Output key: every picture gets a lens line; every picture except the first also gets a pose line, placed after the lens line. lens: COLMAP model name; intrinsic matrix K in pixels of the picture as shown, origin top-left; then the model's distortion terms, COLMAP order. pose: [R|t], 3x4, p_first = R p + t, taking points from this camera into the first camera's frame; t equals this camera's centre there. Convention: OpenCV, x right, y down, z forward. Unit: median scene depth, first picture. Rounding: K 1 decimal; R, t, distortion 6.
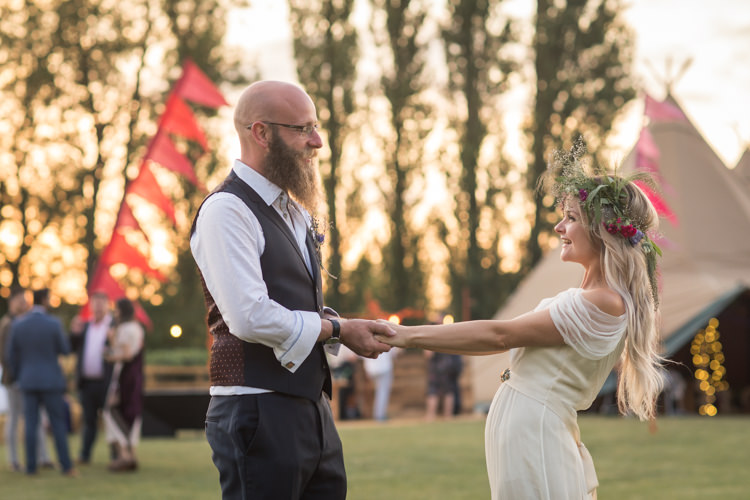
lens RADIAL K [[1795.5, 0, 371.9], [0, 1795.5, 251.5], [0, 0, 1]] dist [-0.066044, 0.000000]
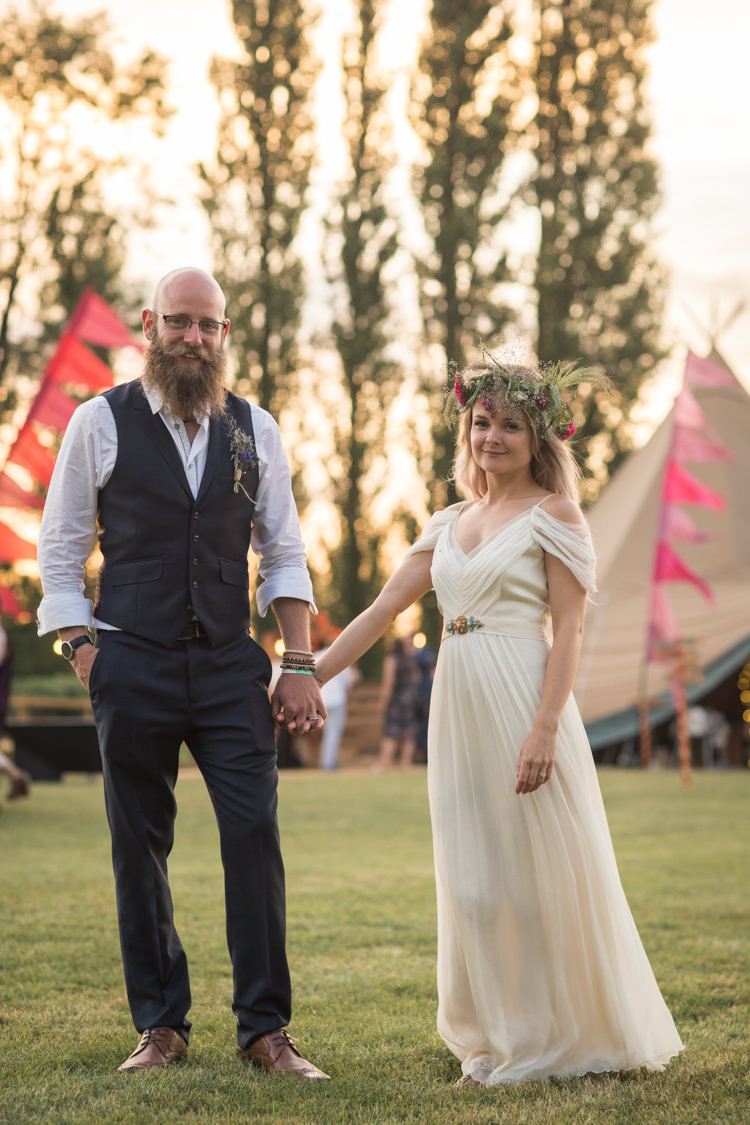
lens RADIAL K [[2693.2, 0, 379.6], [0, 2693.2, 560.8], [0, 0, 1]] dist [-0.066044, 0.000000]
pose [[0.999066, 0.017834, 0.039356, -0.017799], [-0.016728, 0.999461, -0.028257, 0.033490], [-0.039838, 0.027572, 0.998826, -0.122961]]
